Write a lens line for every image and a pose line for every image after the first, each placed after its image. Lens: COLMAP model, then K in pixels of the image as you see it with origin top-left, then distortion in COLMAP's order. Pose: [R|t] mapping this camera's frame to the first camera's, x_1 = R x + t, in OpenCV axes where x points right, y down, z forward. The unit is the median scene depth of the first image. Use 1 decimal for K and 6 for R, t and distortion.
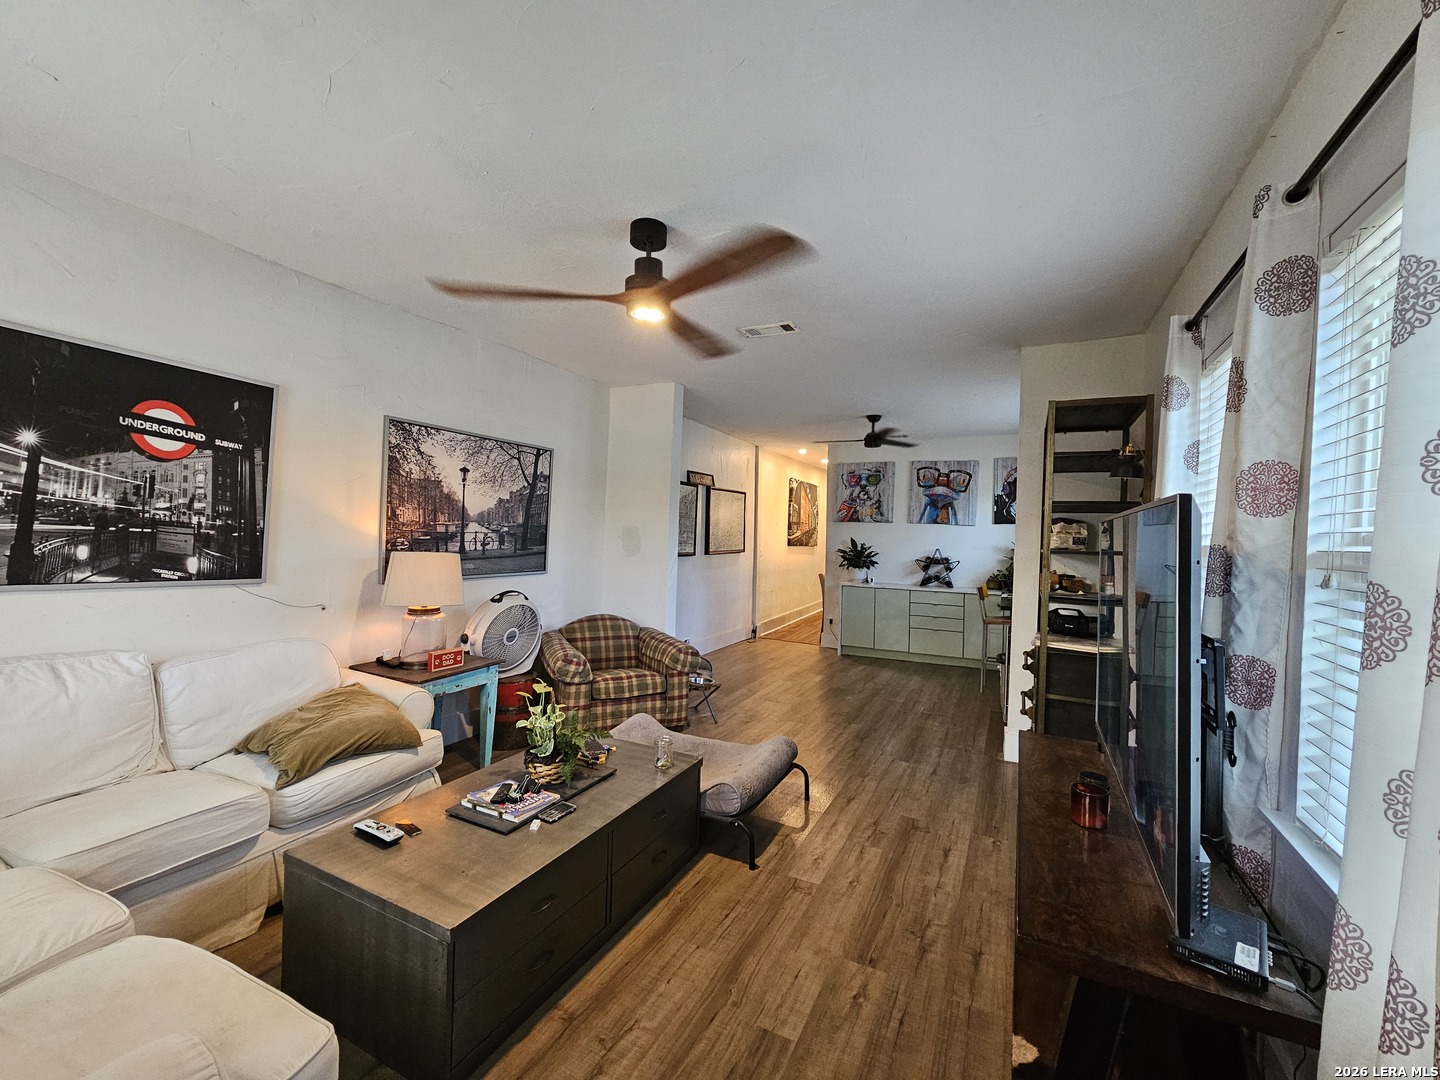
lens RADIAL K [[597.9, 0, 720.0], [0, 597.9, 540.0], [0, 0, 1]] dist [0.001042, 0.000158]
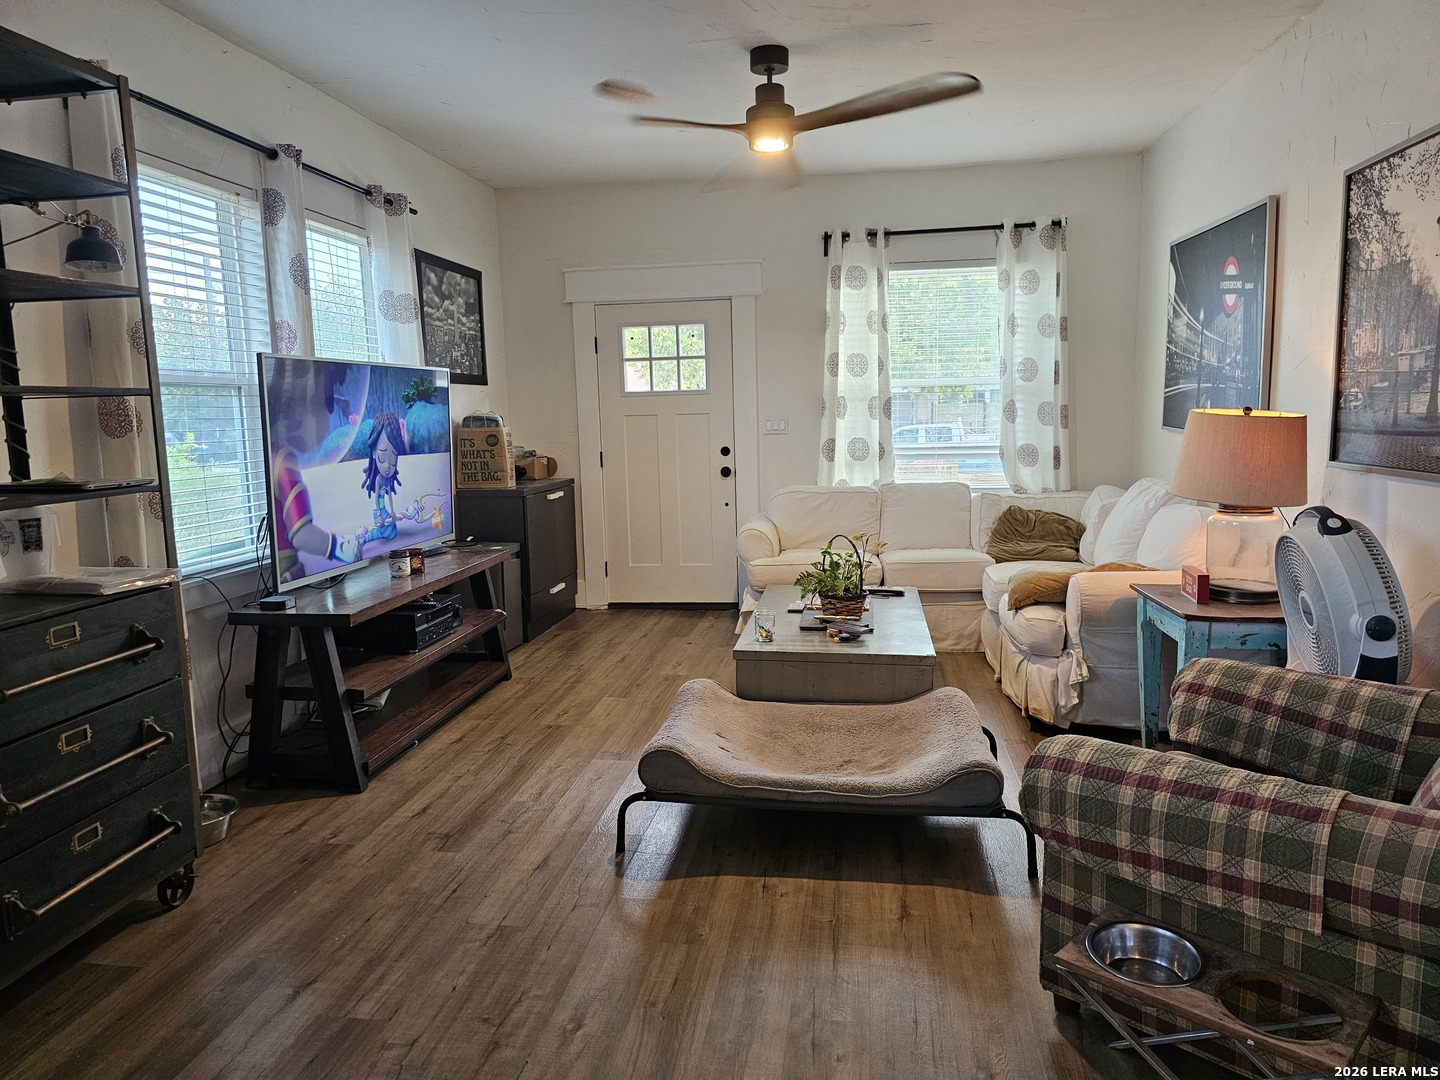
lens RADIAL K [[960.4, 0, 720.0], [0, 960.4, 540.0], [0, 0, 1]] dist [-0.000515, -0.000499]
pose [[-0.951017, 0.030260, -0.307654, 0.418486], [-0.012771, 0.990502, 0.136903, 0.031956], [0.308875, 0.134126, -0.941598, 2.368511]]
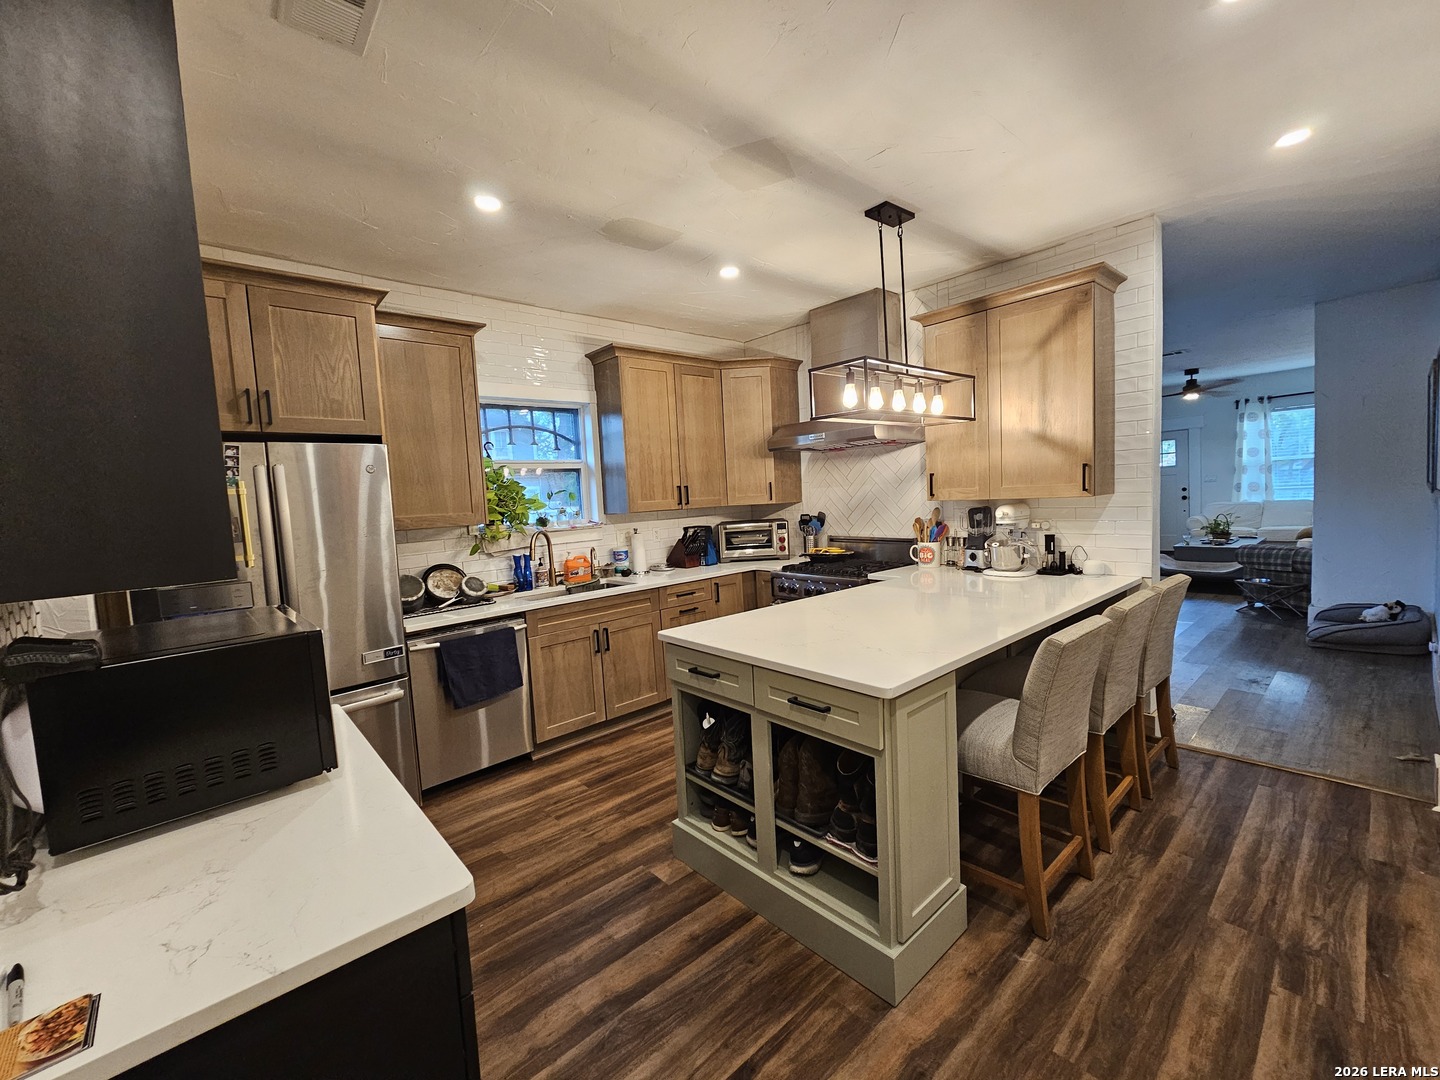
lens RADIAL K [[597.9, 0, 720.0], [0, 597.9, 540.0], [0, 0, 1]] dist [0.001042, 0.000158]
pose [[-0.925006, 0.001646, 0.379950, 1.014869], [0.041806, 0.994360, 0.097472, -0.042426], [-0.377647, 0.106046, -0.919857, 5.040165]]
